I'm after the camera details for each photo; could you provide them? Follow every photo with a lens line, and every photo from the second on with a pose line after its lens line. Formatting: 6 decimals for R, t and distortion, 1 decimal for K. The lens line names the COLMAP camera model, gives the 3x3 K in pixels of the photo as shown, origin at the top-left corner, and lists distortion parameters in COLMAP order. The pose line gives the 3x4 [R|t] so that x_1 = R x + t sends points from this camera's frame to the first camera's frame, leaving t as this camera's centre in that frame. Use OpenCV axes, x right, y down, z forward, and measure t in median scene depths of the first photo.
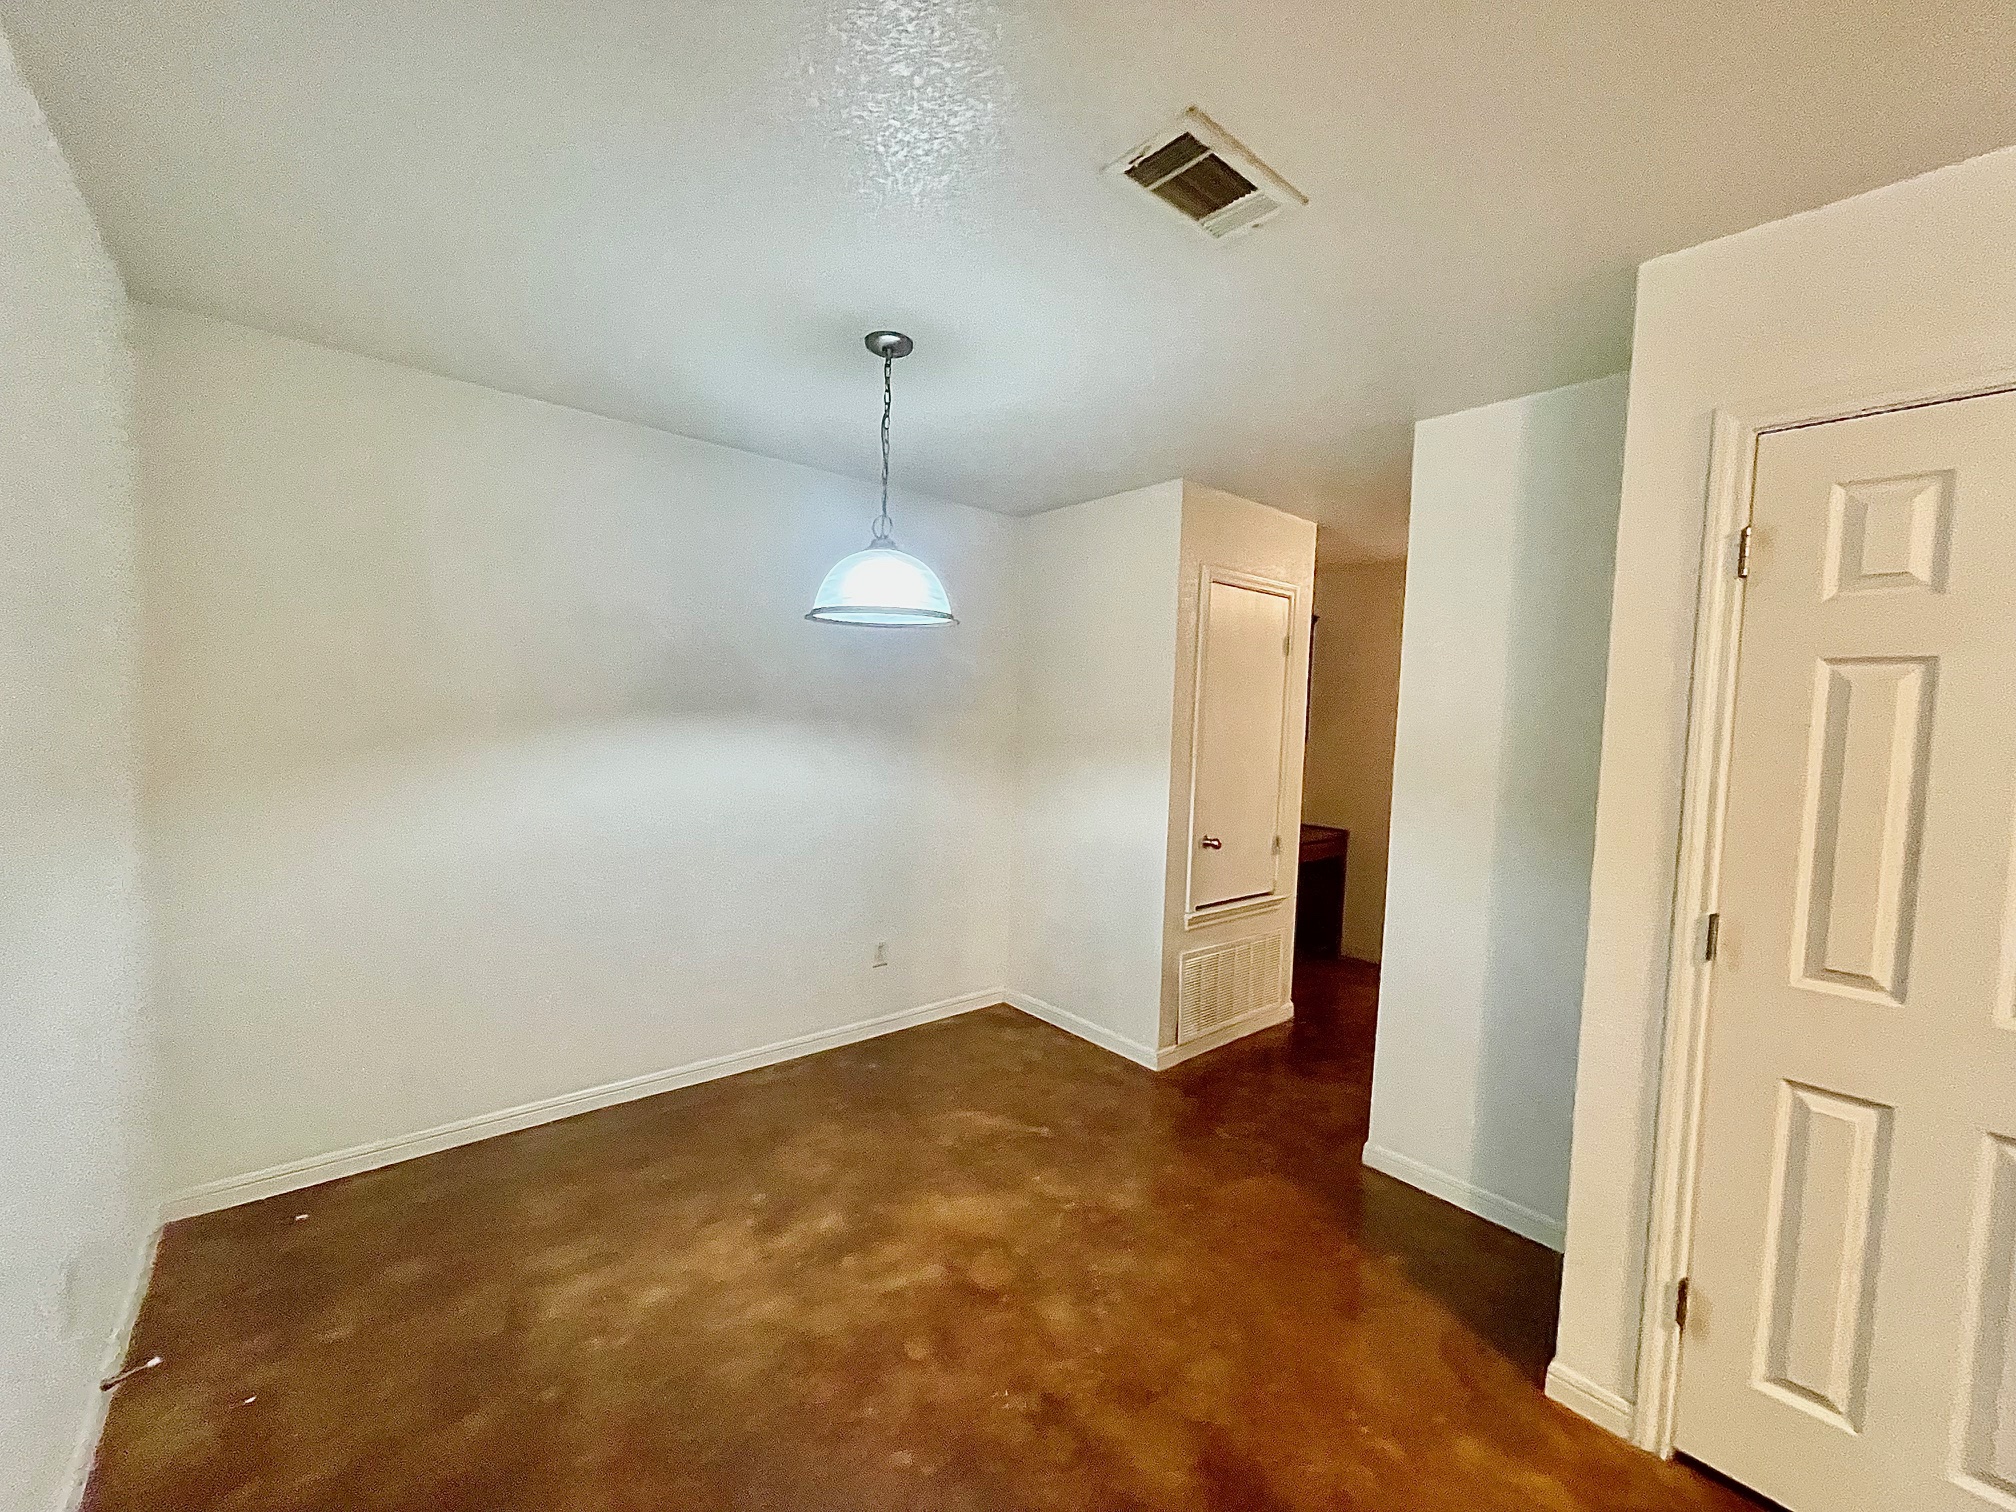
lens RADIAL K [[810.9, 0, 1003.7], [0, 810.9, 760.9], [0, 0, 1]] dist [0.000888, 0.000028]
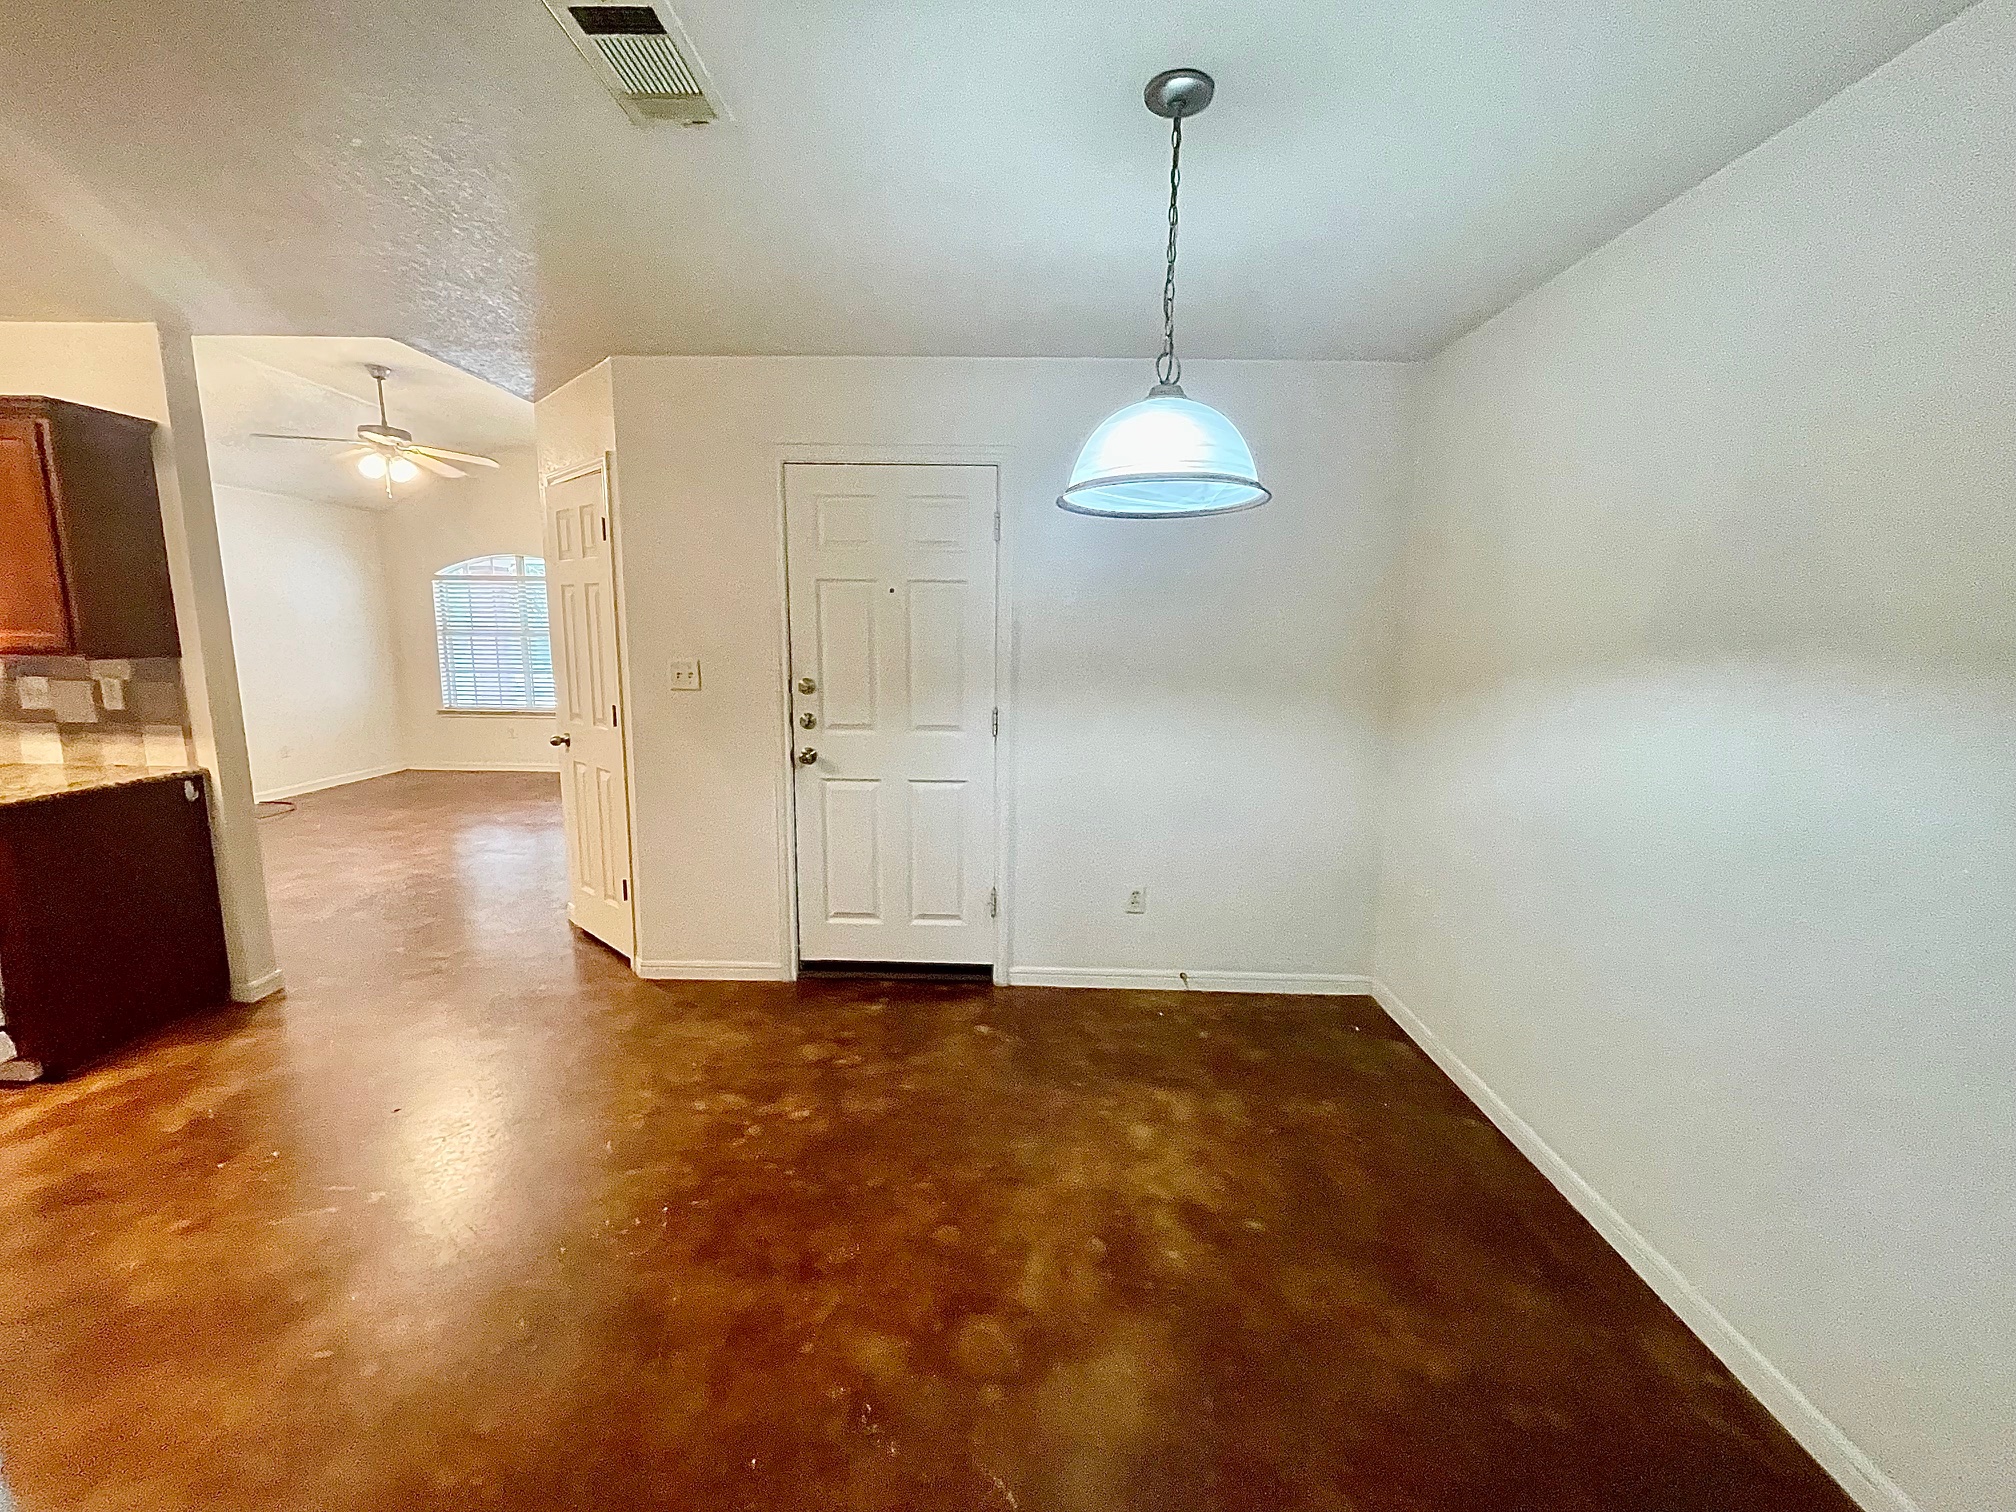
lens RADIAL K [[810.9, 0, 1003.7], [0, 810.9, 760.9], [0, 0, 1]] dist [0.000888, 0.000028]
pose [[-0.651385, 0.088612, -0.753555, 0.524025], [-0.070885, 0.981706, 0.176715, -0.072665], [0.755429, 0.168525, -0.633188, 1.428852]]
